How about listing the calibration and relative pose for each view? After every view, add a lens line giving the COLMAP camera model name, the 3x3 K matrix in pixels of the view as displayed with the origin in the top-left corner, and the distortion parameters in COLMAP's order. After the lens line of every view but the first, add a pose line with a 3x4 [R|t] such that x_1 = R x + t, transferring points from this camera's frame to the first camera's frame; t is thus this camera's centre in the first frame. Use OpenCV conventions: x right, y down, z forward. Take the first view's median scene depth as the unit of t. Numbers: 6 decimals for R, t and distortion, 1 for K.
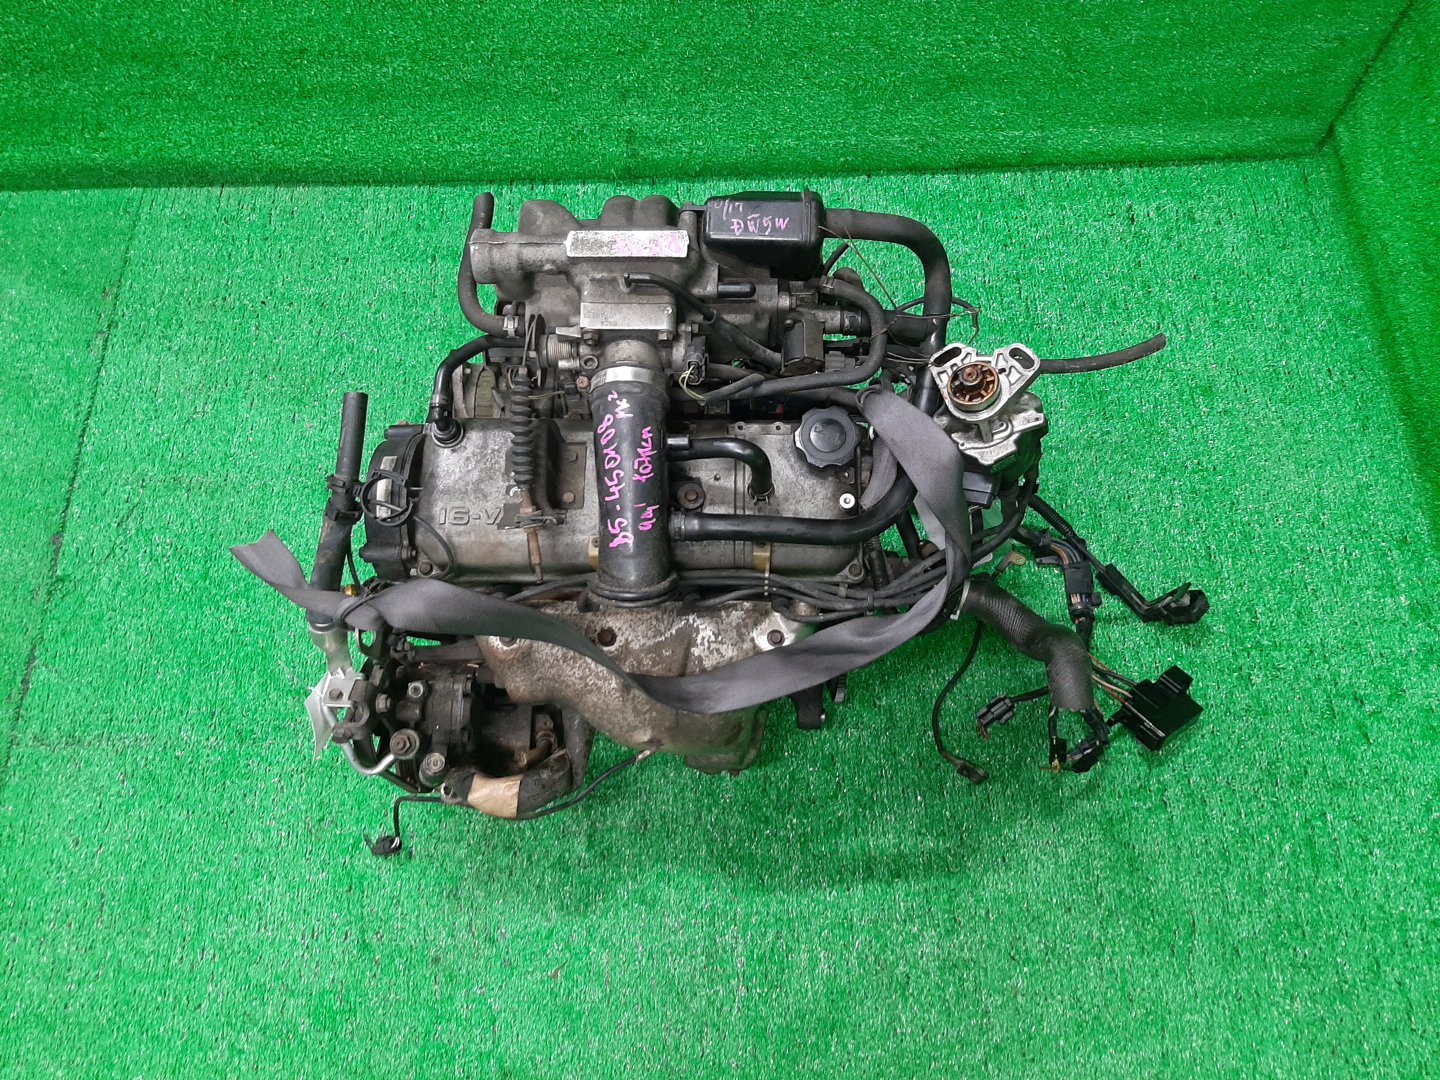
lens RADIAL K [[1111.3, 0, 743.6], [0, 1111.3, 536.9], [0, 0, 1]] dist [0.055490, -0.103325]
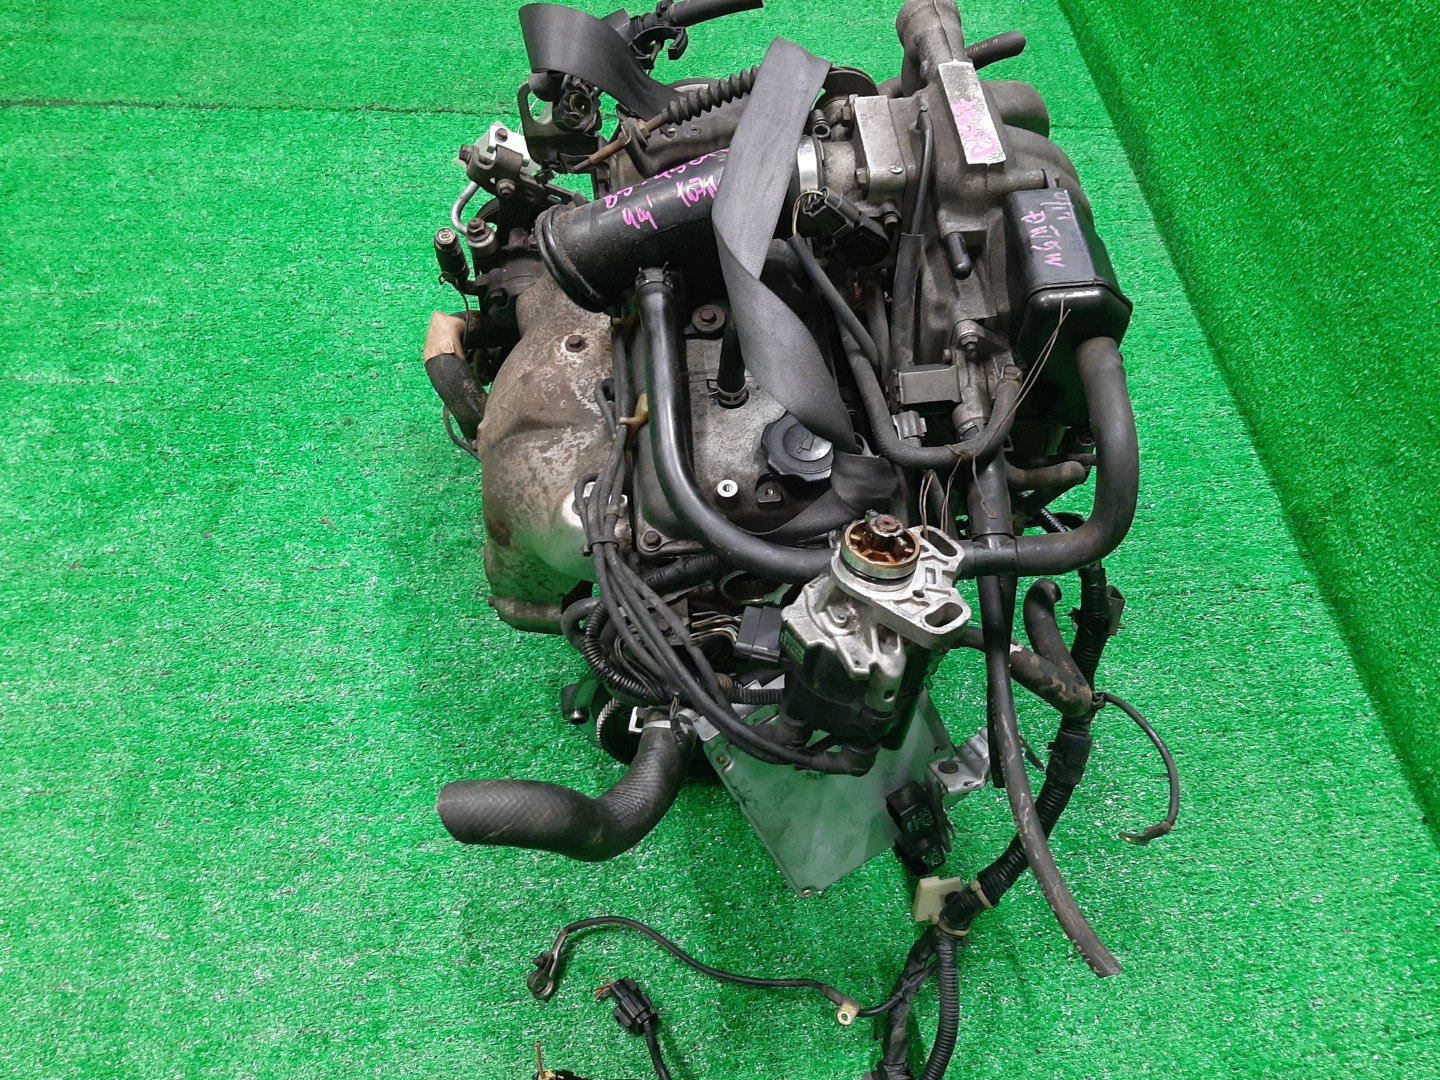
lens RADIAL K [[1111.3, 0, 743.6], [0, 1111.3, 536.9], [0, 0, 1]] dist [0.055490, -0.103325]
pose [[0.111719, 0.852843, -0.510076, 0.375649], [-0.952033, 0.238999, 0.191085, -0.132635], [0.284873, 0.464261, 0.838635, 0.302766]]
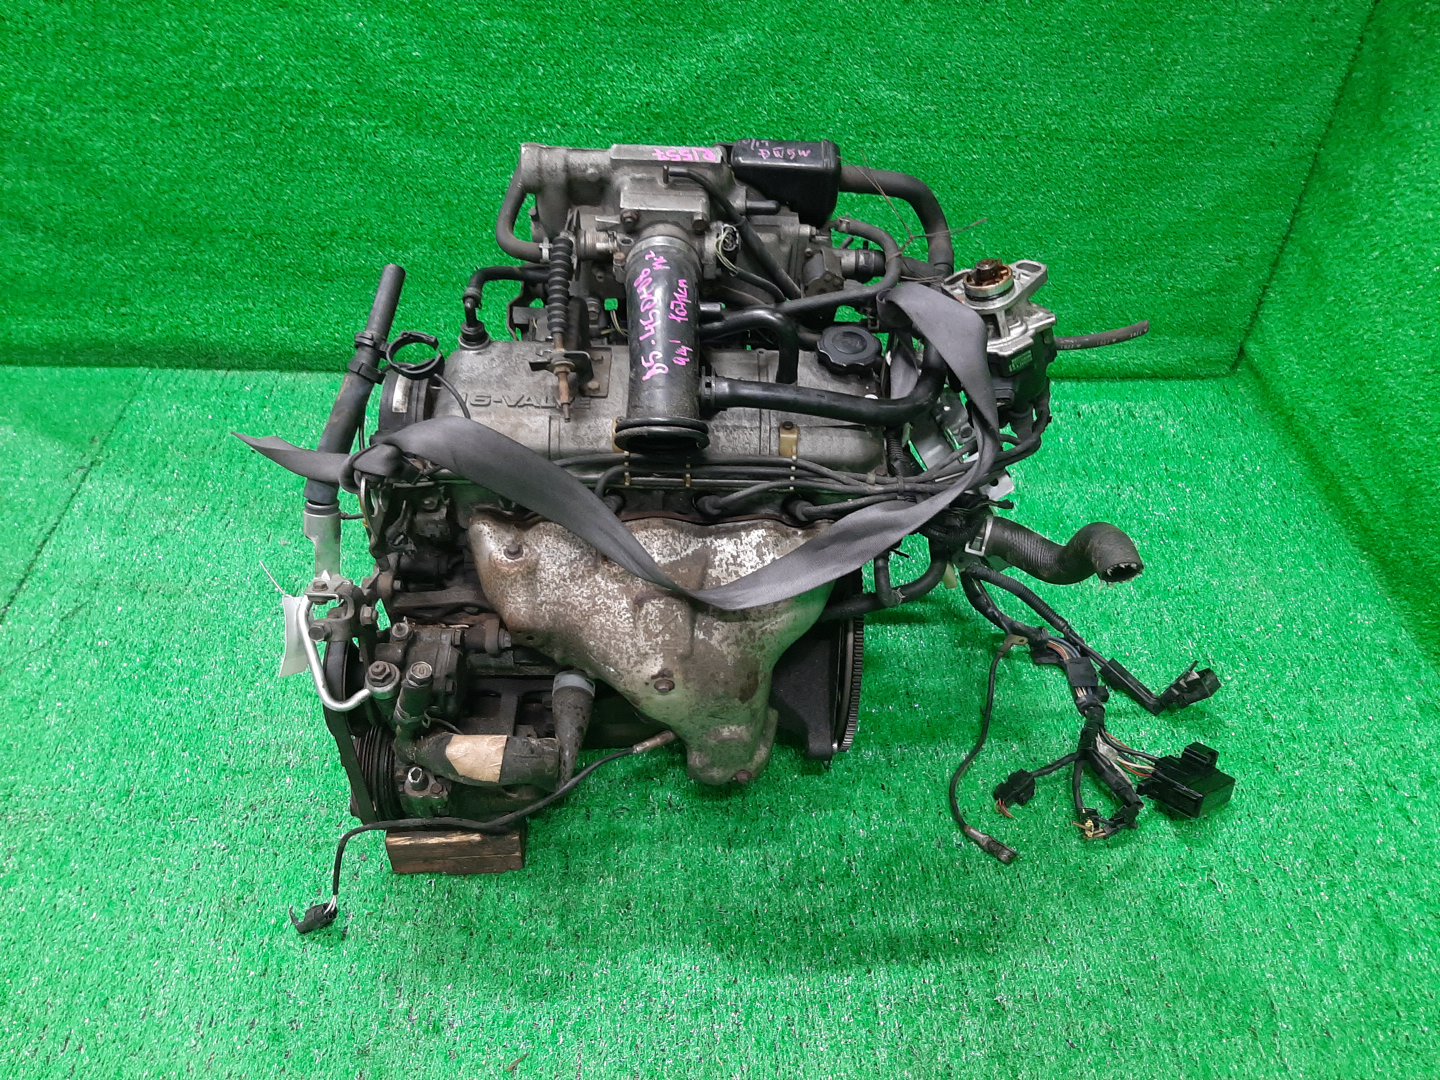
lens RADIAL K [[1111.3, 0, 743.6], [0, 1111.3, 536.9], [0, 0, 1]] dist [0.055490, -0.103325]
pose [[0.997860, 0.021242, 0.061842, -0.061410], [0.006118, 0.911290, -0.411720, 0.372669], [-0.065102, 0.411217, 0.909210, 0.105982]]
